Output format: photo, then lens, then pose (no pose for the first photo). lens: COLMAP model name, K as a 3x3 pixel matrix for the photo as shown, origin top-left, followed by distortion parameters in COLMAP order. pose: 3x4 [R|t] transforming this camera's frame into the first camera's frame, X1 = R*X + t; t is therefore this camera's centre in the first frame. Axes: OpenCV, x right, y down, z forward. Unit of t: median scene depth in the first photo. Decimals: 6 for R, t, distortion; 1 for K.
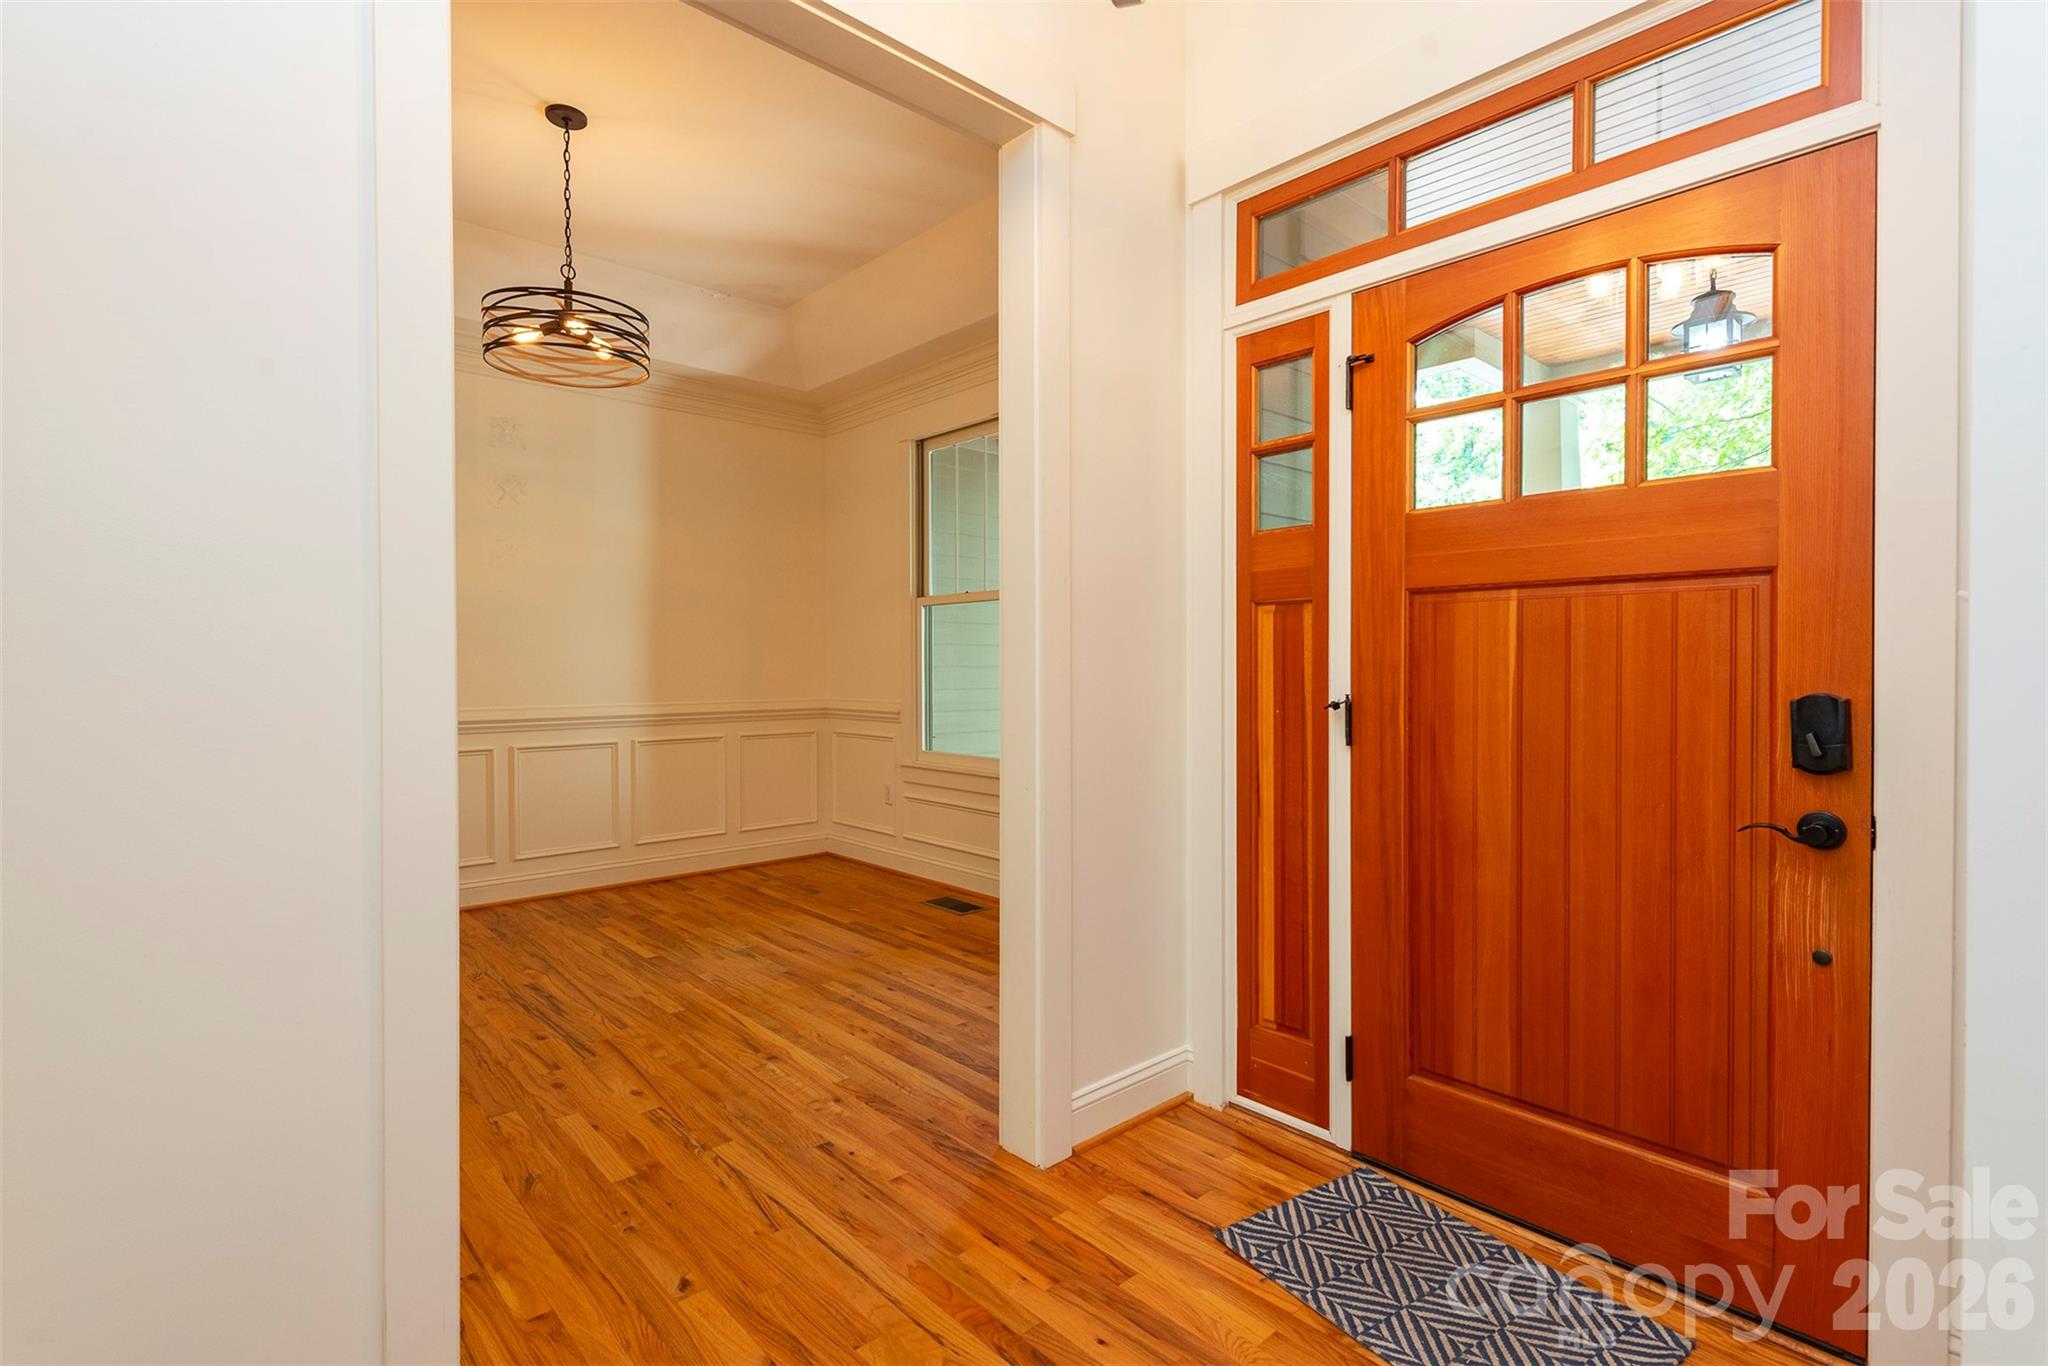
lens RADIAL K [[968.8, 0, 1024.0], [0, 968.8, 683.0], [0, 0, 1]] dist [0.000251, 0.000015]
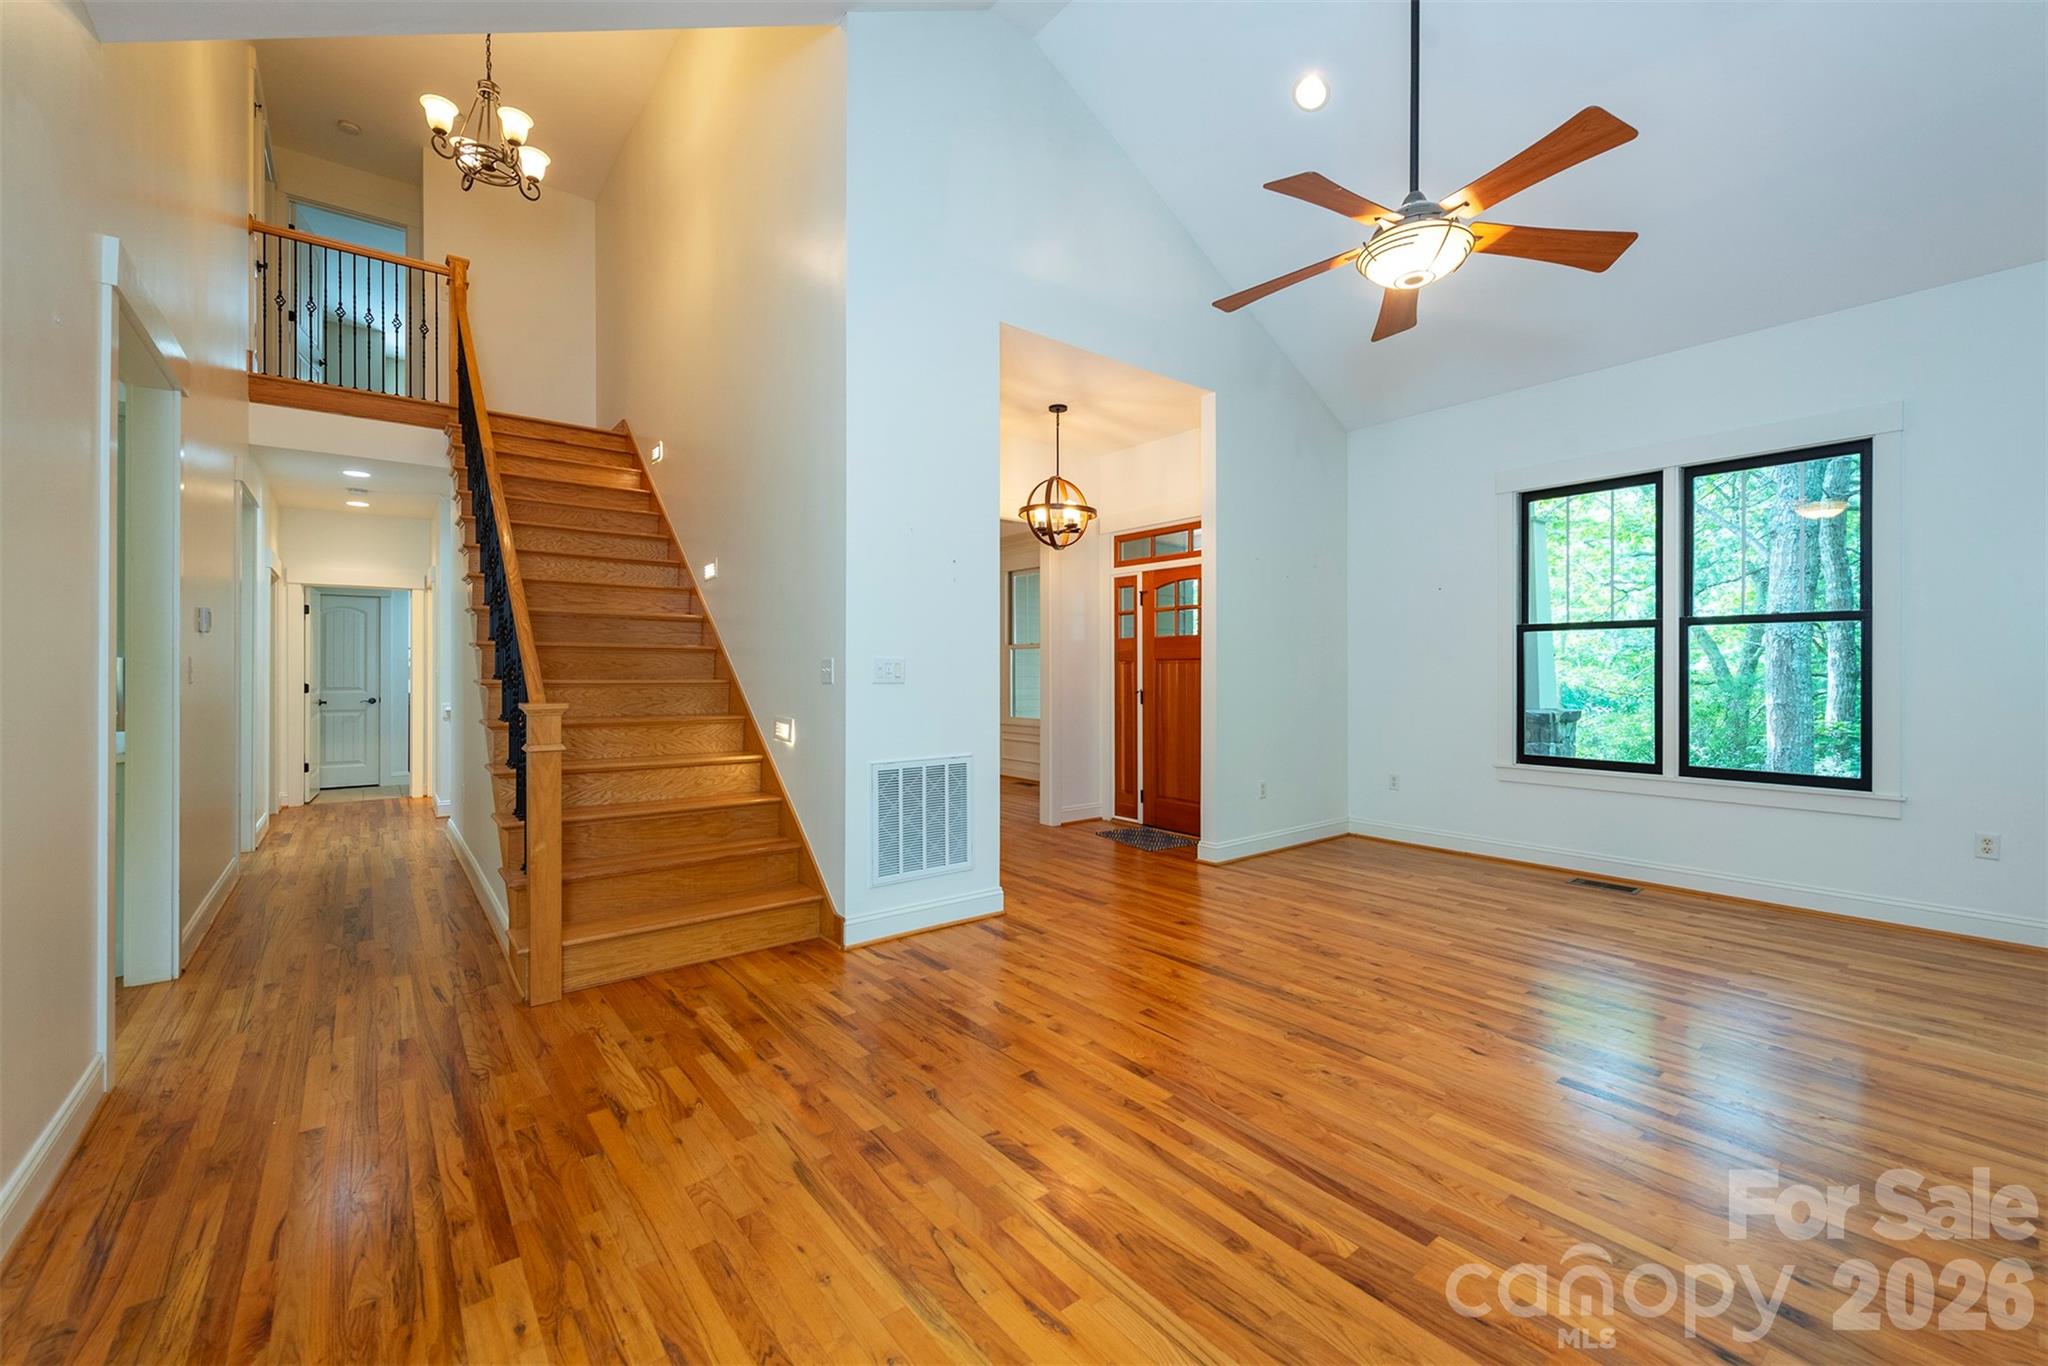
lens RADIAL K [[853.7, 0, 1024.0], [0, 853.7, 683.0], [0, 0, 1]] dist [-0.000302, 0.000113]
pose [[0.997243, 0.007820, -0.073795, 0.138110], [-0.008256, 0.999950, -0.005602, 0.011311], [0.073748, 0.006196, 0.997258, -1.898202]]
